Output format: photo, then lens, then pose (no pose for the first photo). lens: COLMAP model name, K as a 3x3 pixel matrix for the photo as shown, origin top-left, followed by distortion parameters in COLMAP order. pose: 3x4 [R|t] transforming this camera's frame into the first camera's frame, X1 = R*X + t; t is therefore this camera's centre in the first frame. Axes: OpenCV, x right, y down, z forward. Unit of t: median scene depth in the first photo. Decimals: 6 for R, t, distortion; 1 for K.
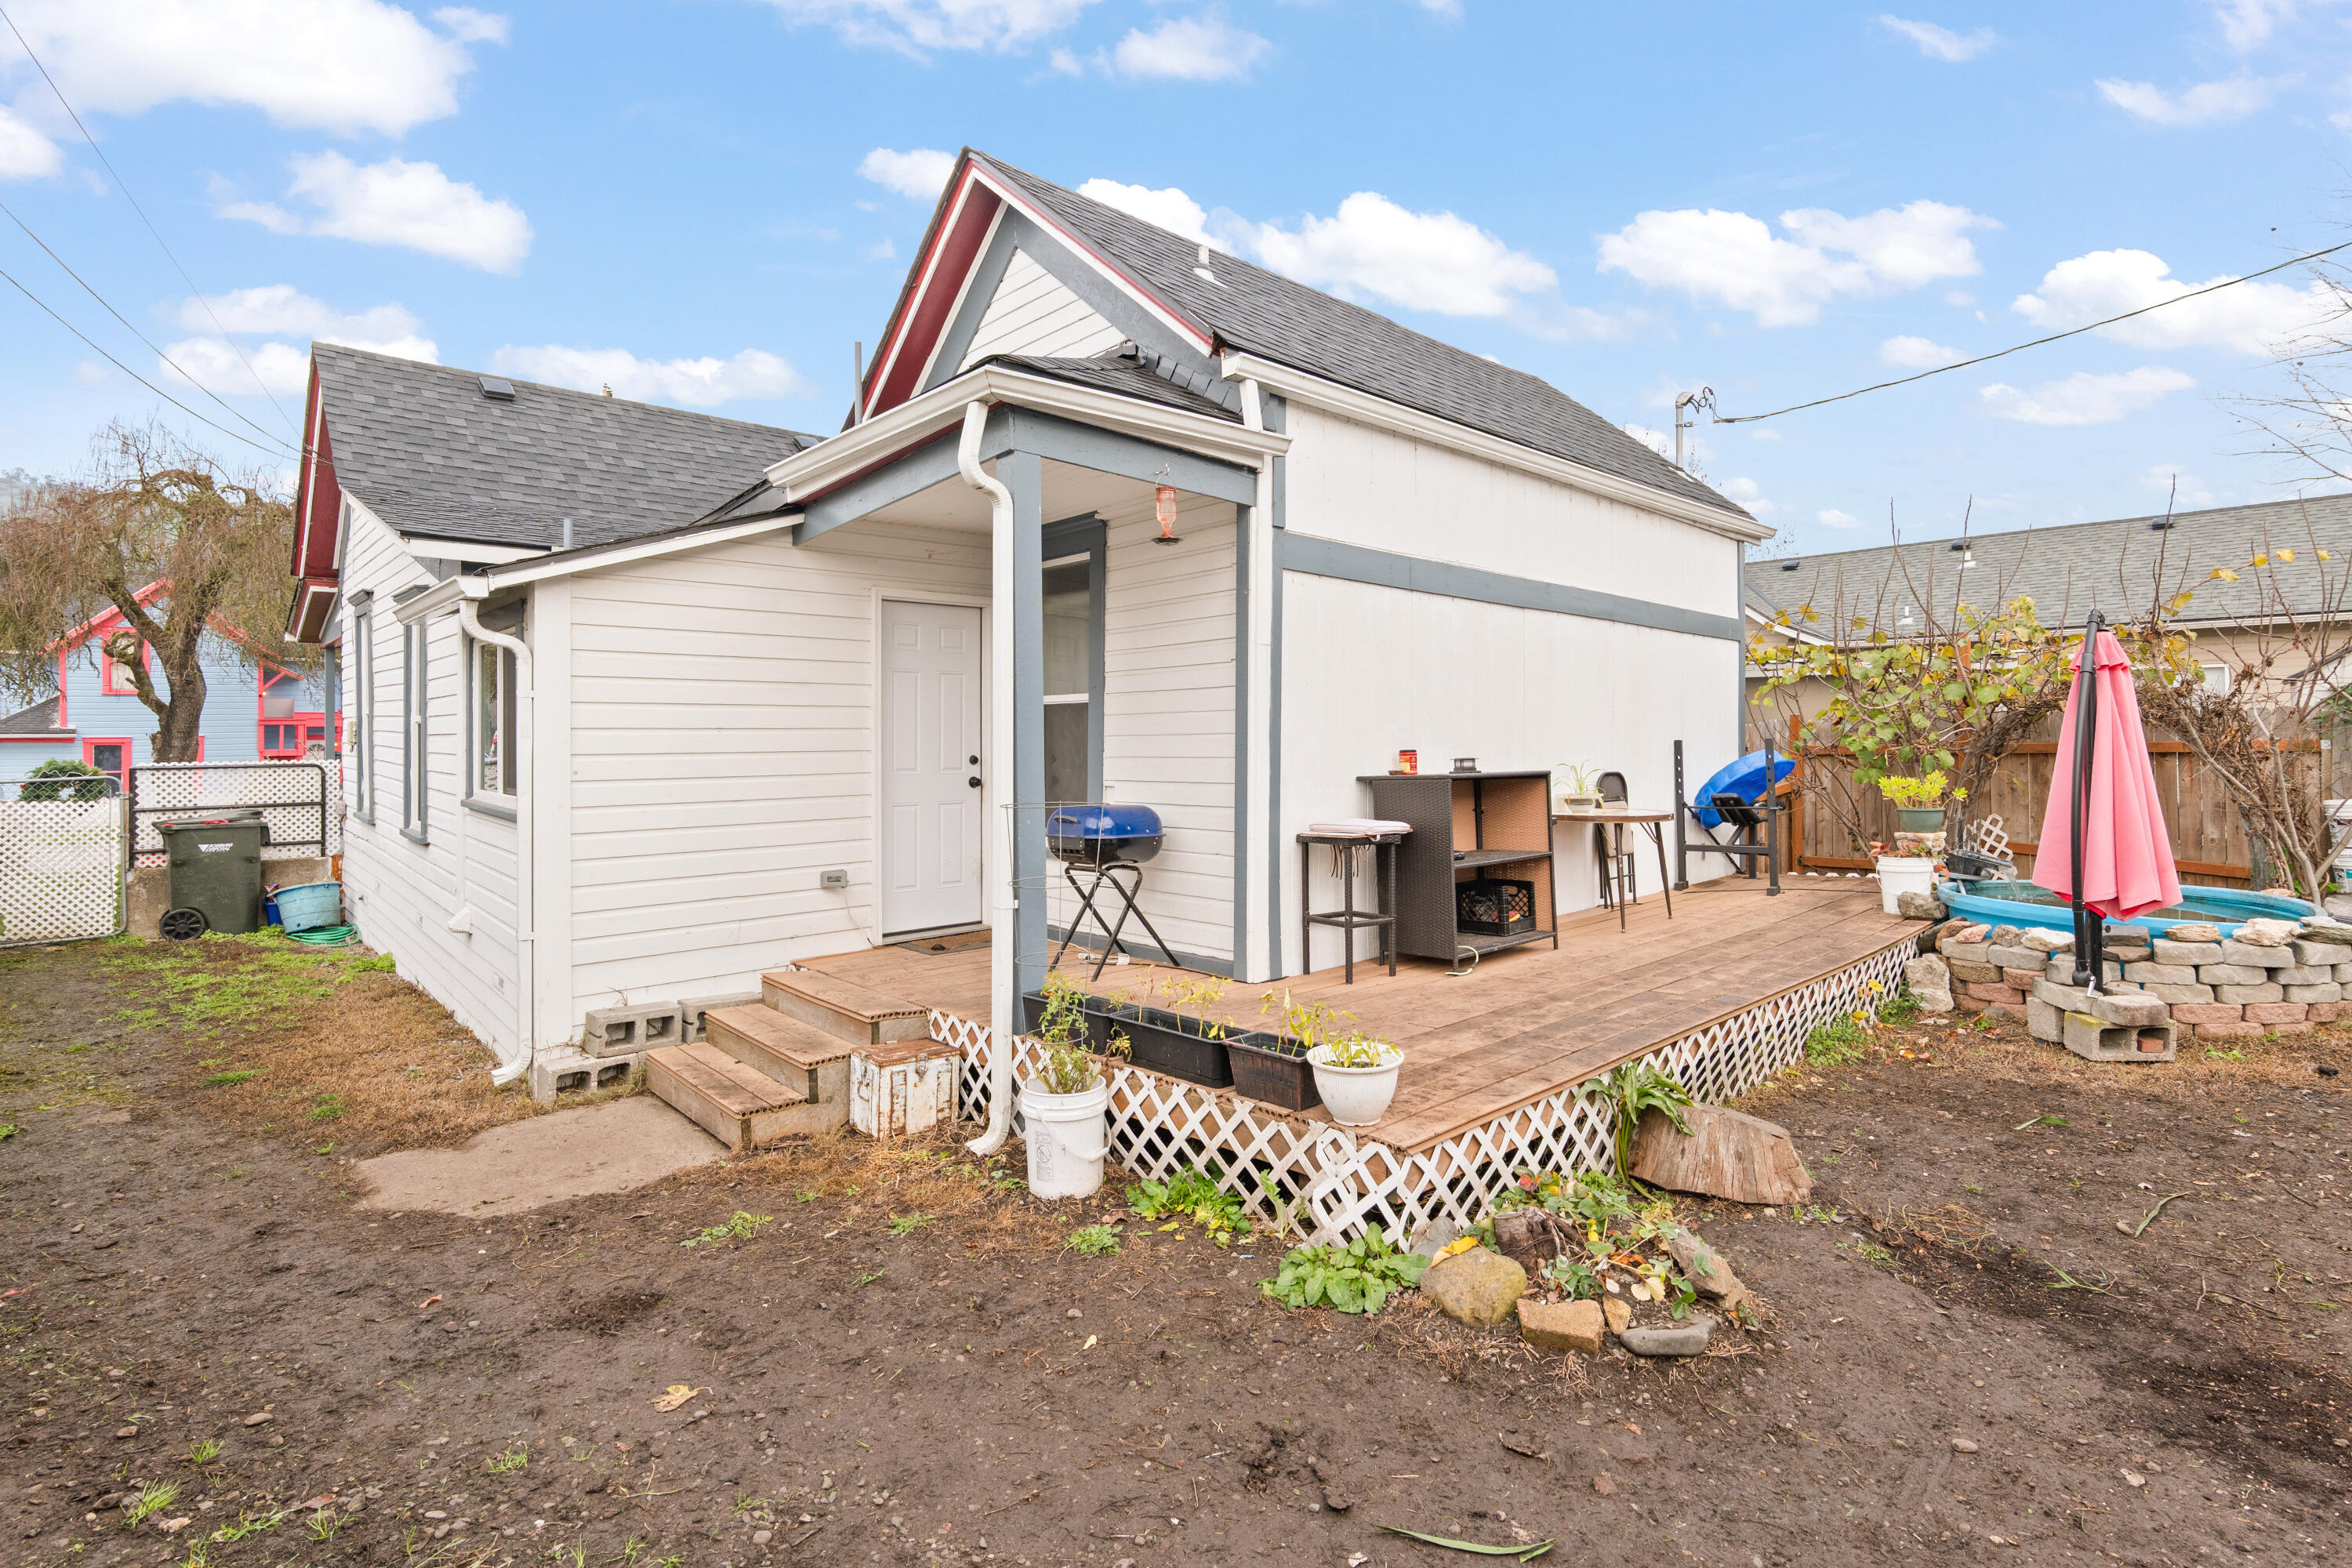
lens RADIAL K [[1113.6, 0, 1176.9], [0, 1113.6, 723.5], [0, 0, 1]] dist [-0.026504, 0.006454]
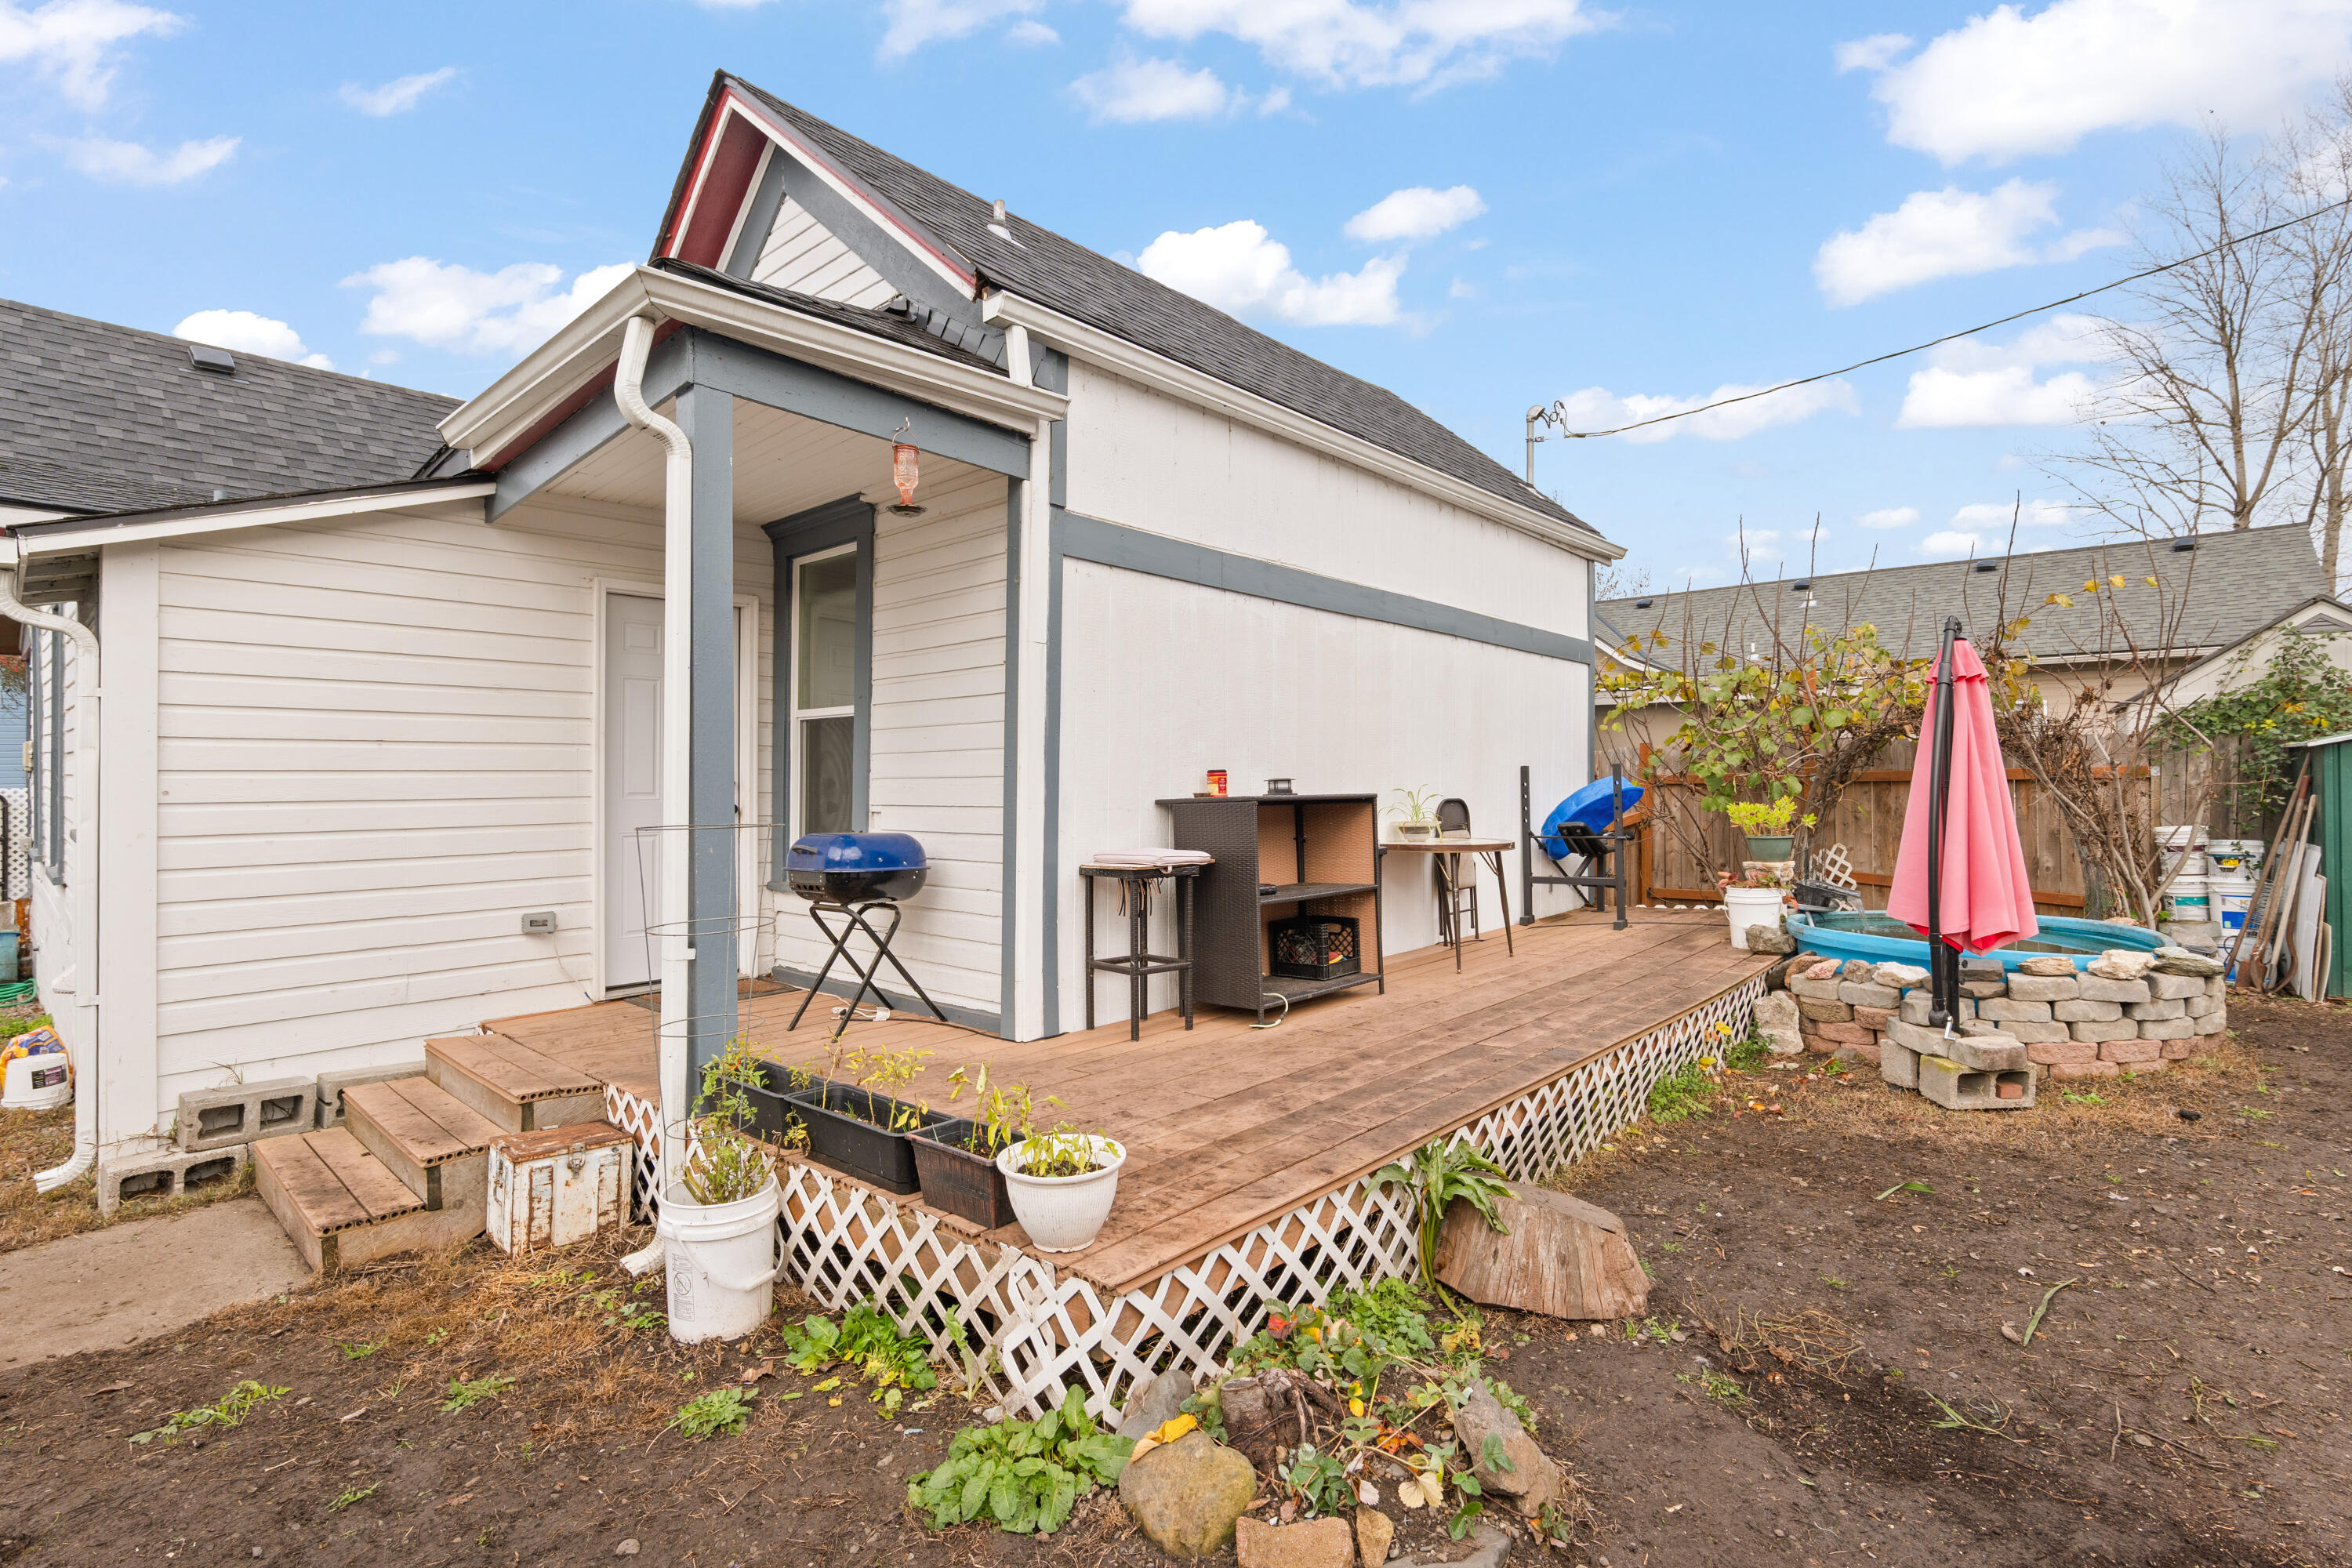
lens RADIAL K [[1096.3, 0, 1169.9], [0, 1096.3, 763.1], [0, 0, 1]] dist [-0.027474, 0.008004]
pose [[0.995511, 0.002679, 0.094605, 0.102039], [-0.002729, 0.999996, 0.000408, 0.020964], [-0.094604, -0.000664, 0.995515, 0.162576]]
